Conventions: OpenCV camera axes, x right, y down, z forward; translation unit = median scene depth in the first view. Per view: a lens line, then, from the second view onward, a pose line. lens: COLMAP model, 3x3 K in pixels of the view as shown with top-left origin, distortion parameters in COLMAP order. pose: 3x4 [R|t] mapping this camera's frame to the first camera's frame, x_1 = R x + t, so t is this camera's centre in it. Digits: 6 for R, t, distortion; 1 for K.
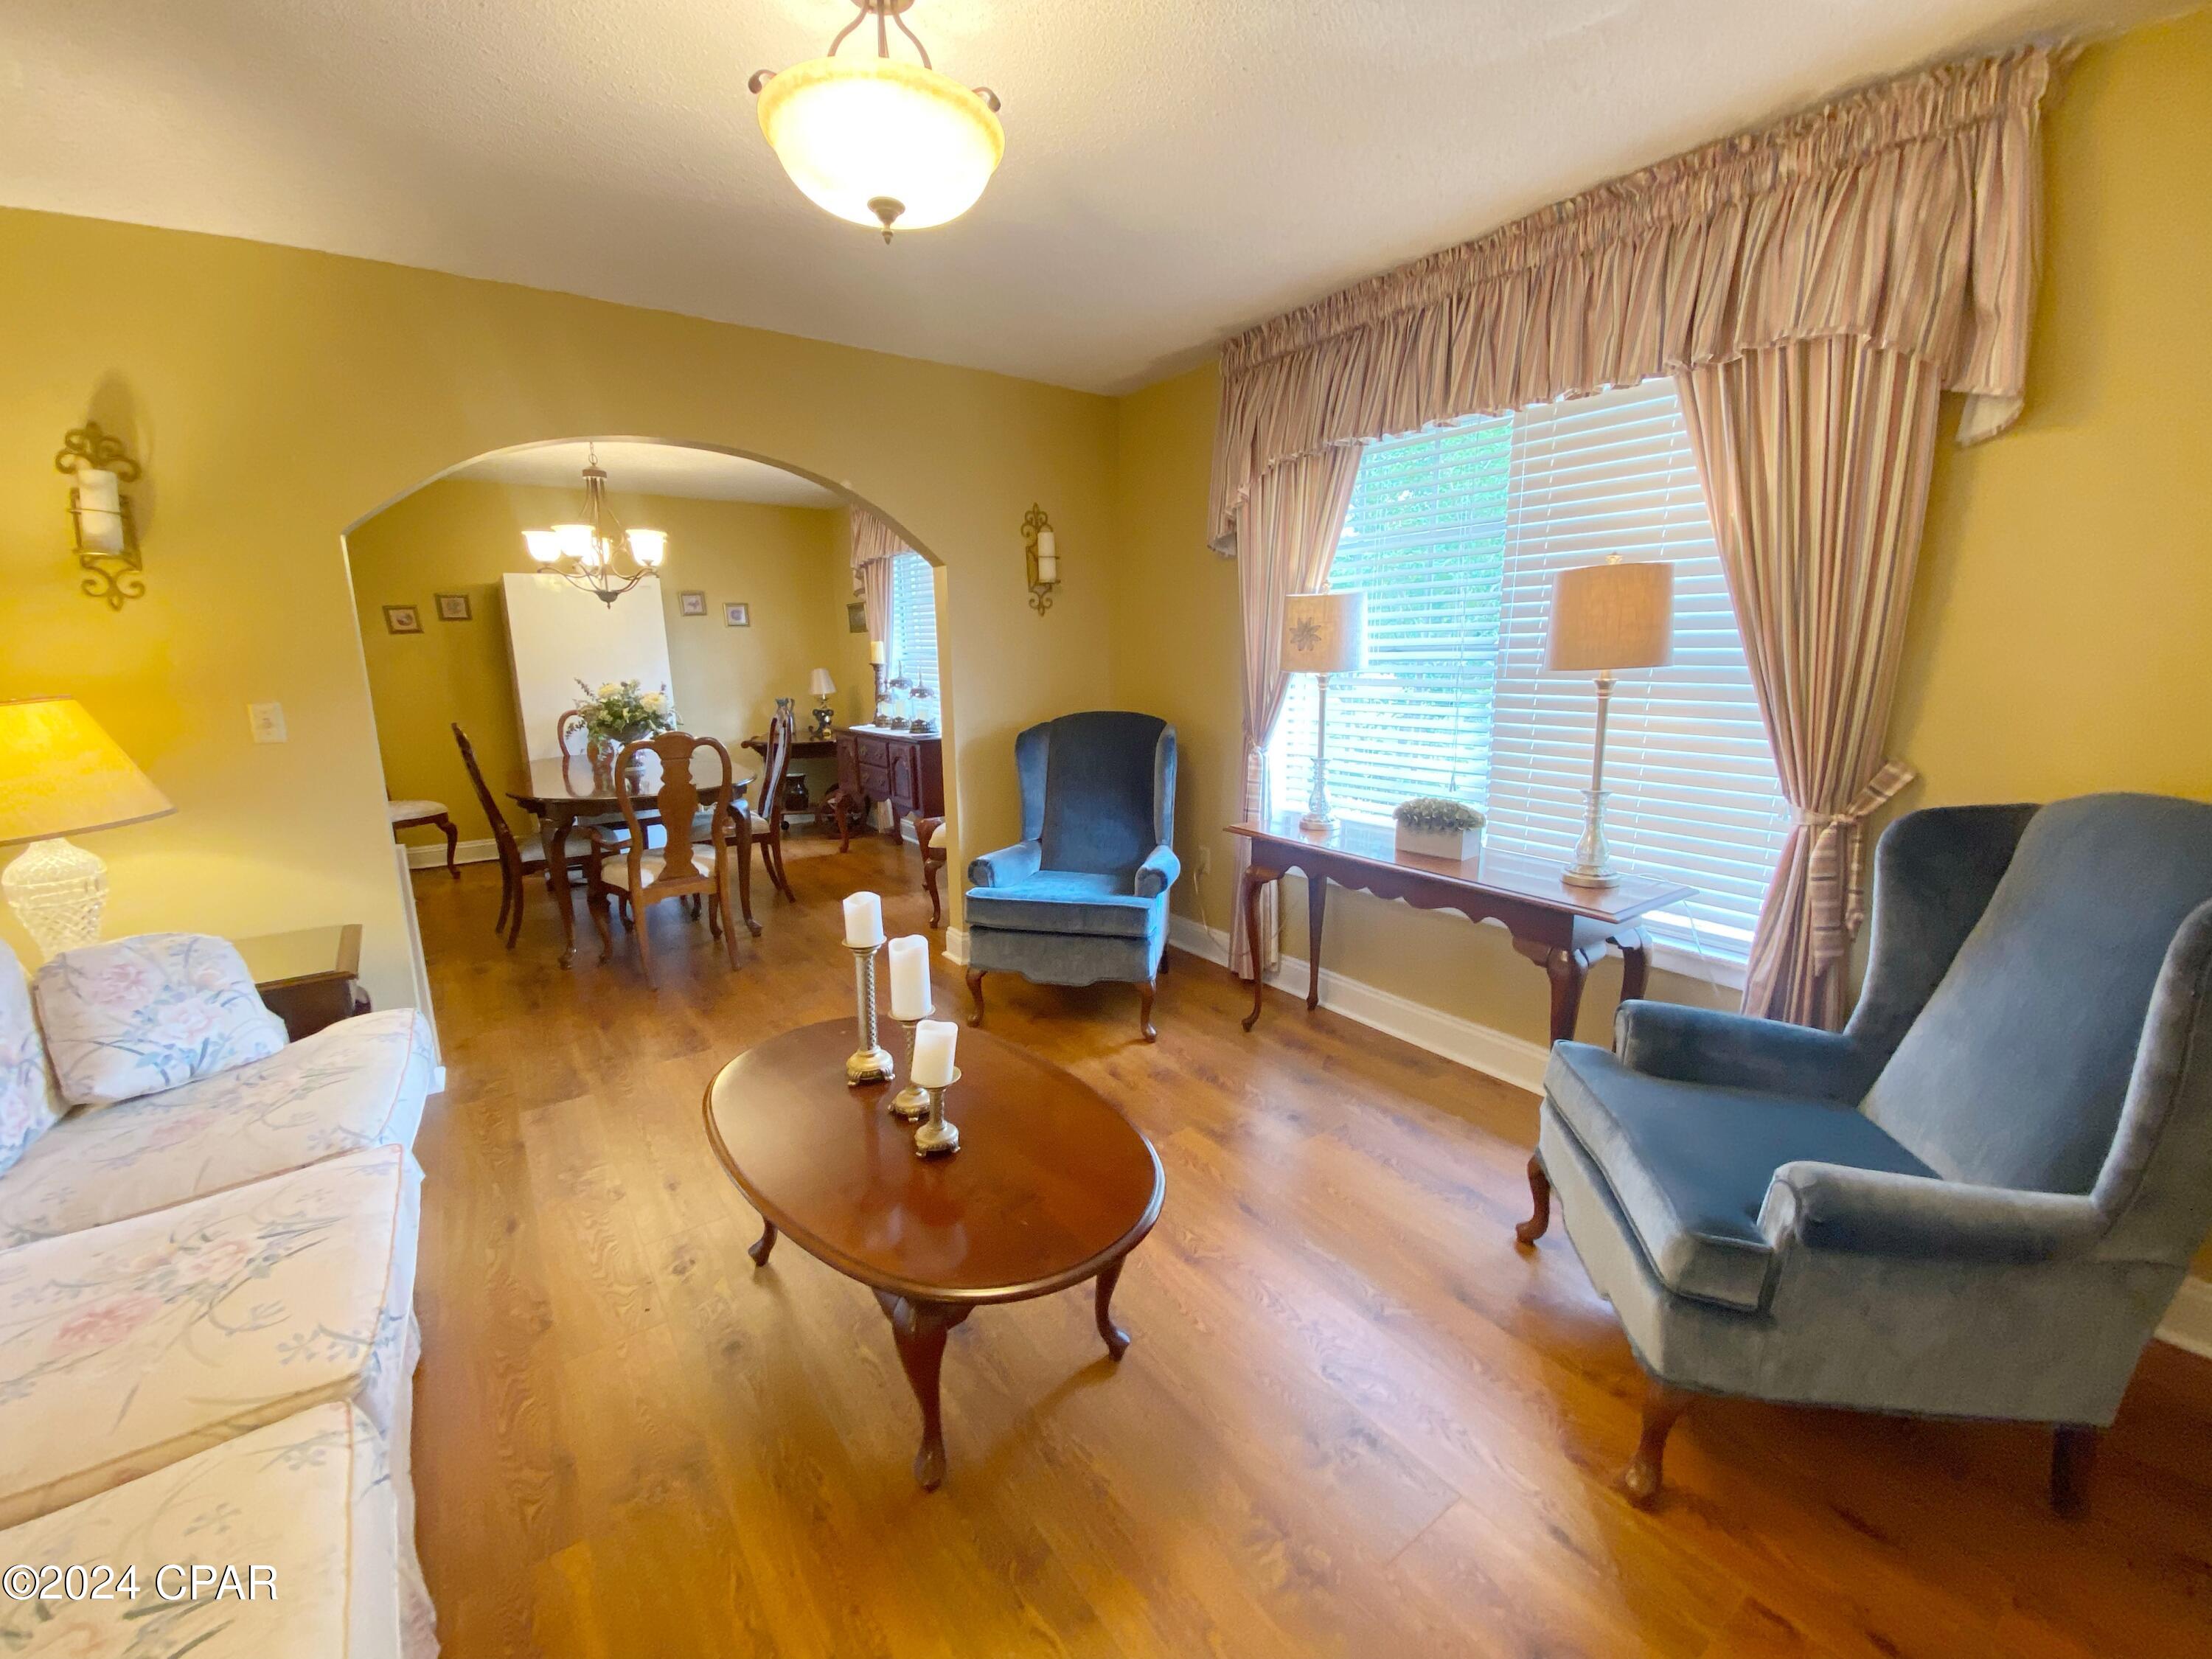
lens RADIAL K [[849.4, 0, 1104.3], [0, 849.4, 822.9], [0, 0, 1]] dist [0.000747, -0.017489]
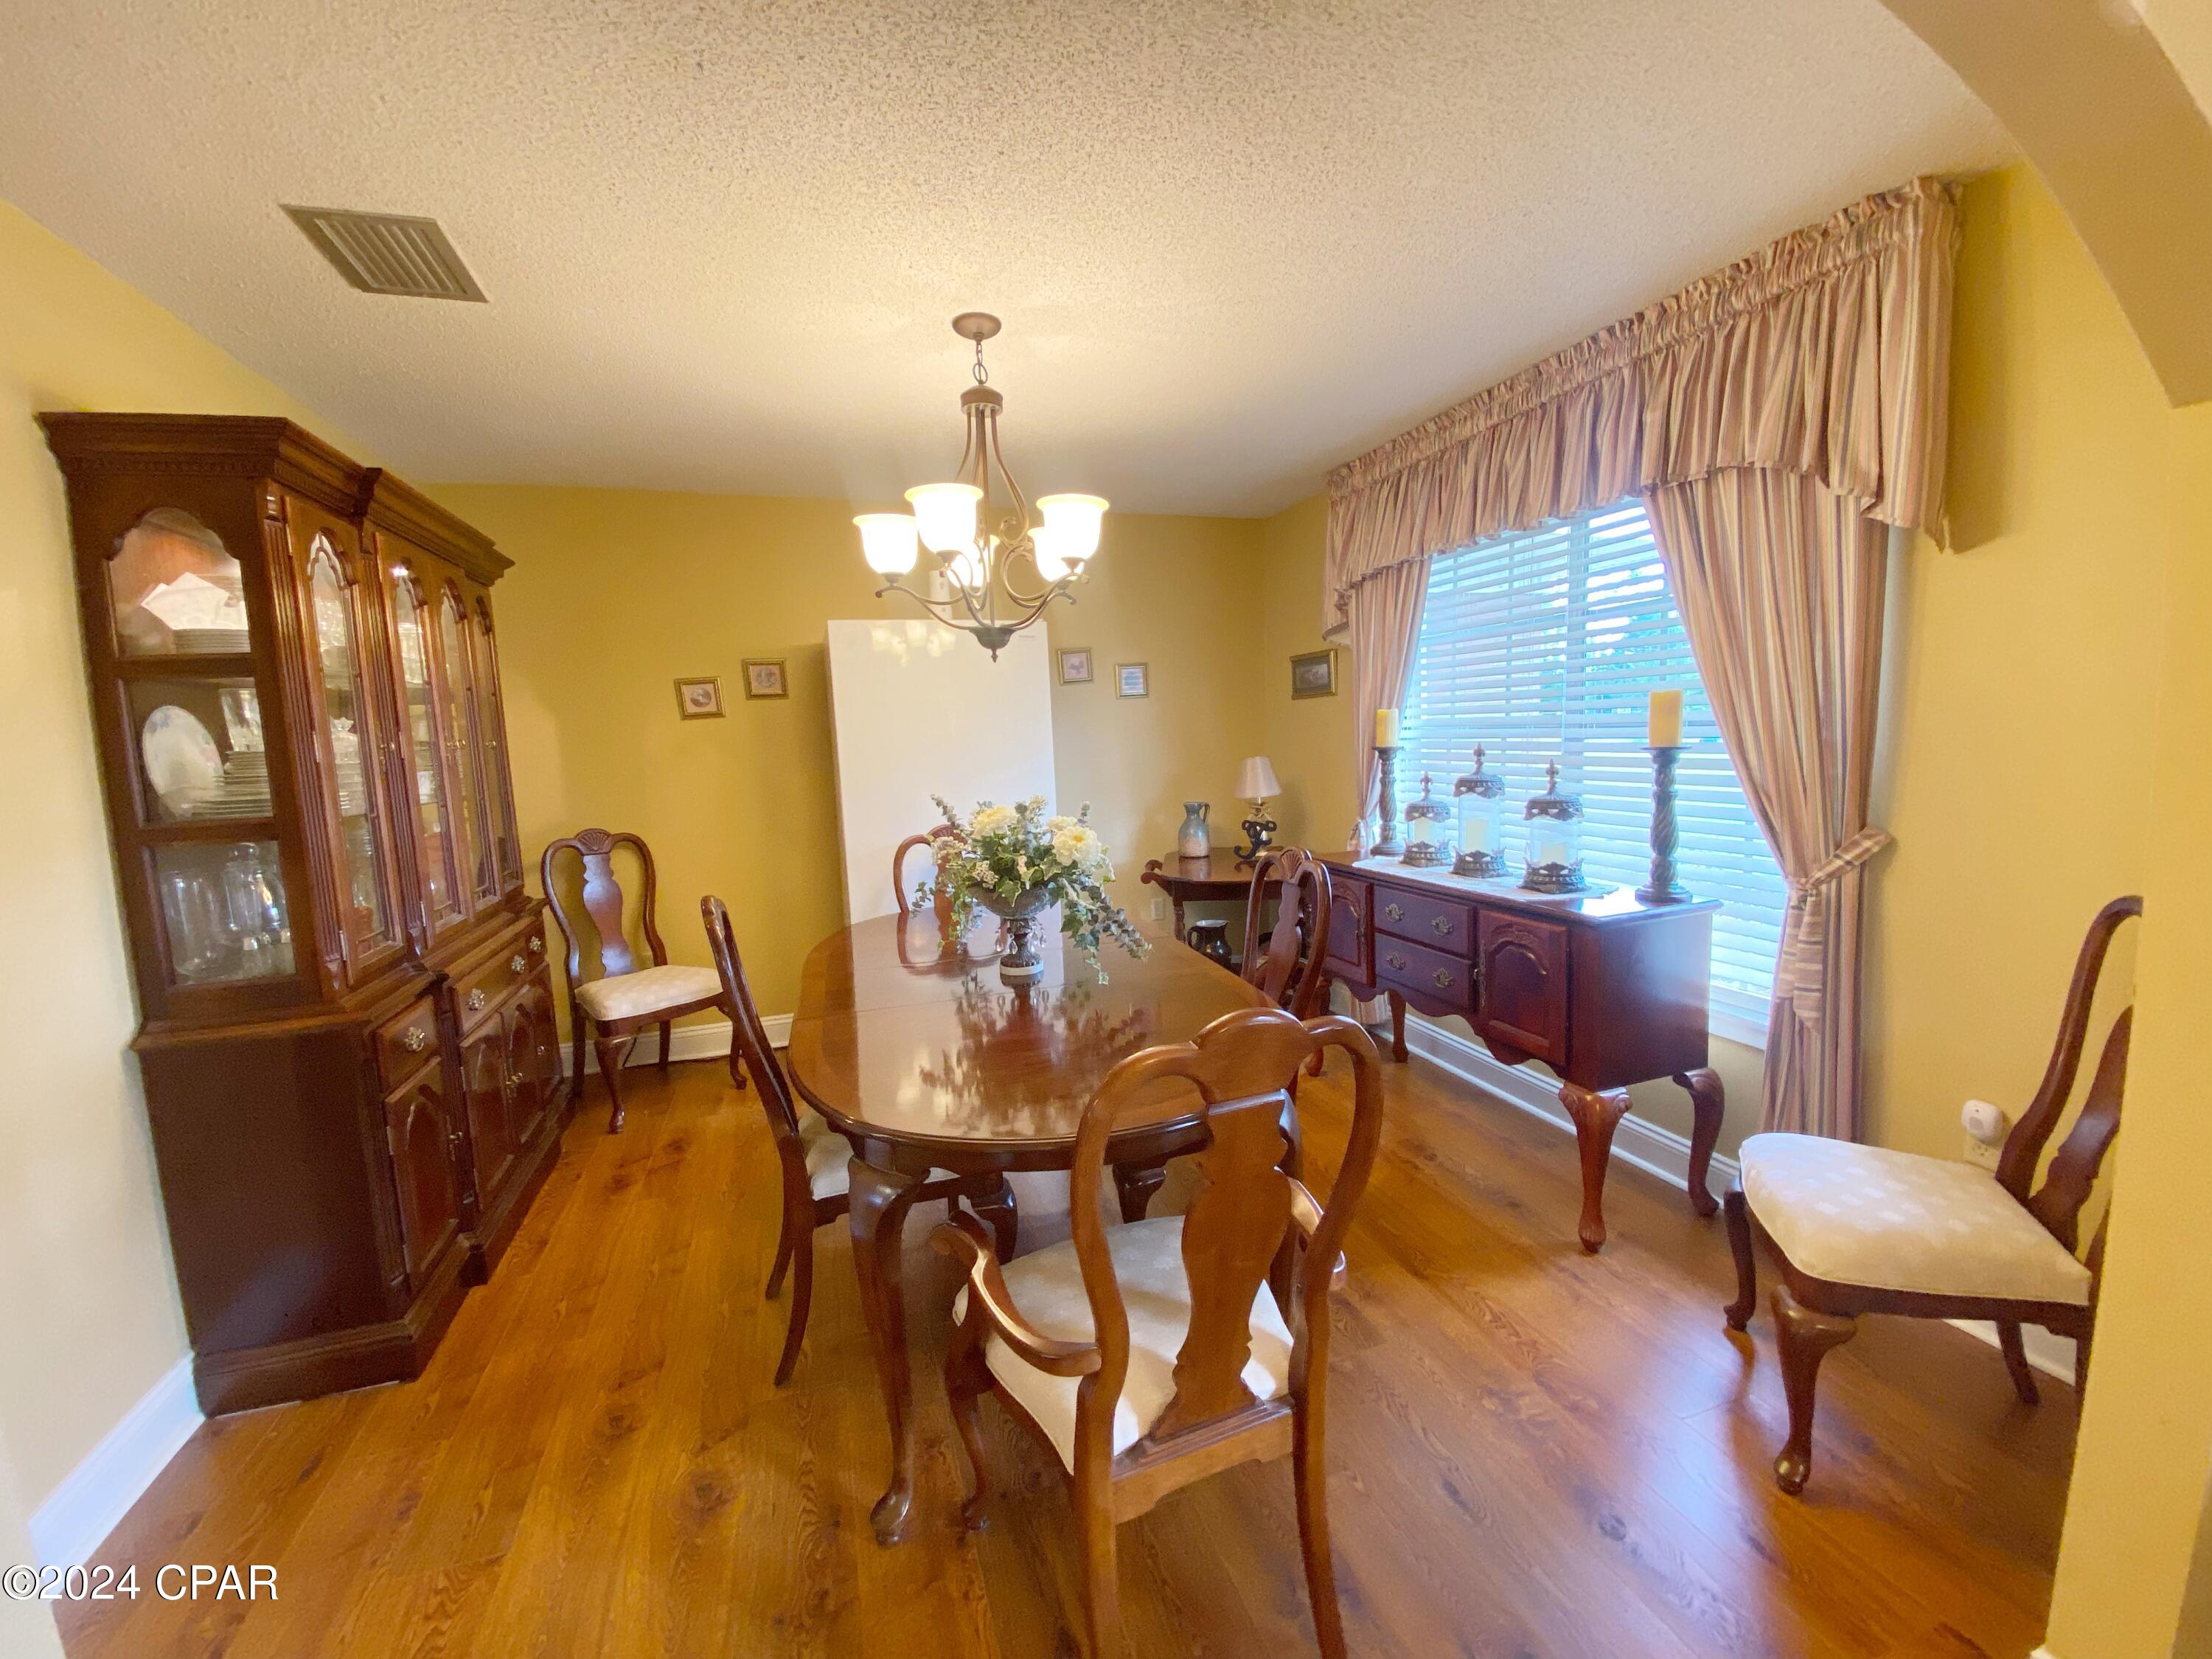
lens RADIAL K [[903.8, 0, 1109.5], [0, 903.8, 831.8], [0, 0, 1]] dist [0.030635, -0.022391]
pose [[0.946950, 0.007525, -0.321291, -0.275352], [-0.034216, 0.996404, -0.077510, -0.086805], [0.319553, 0.084392, 0.943803, 0.412162]]
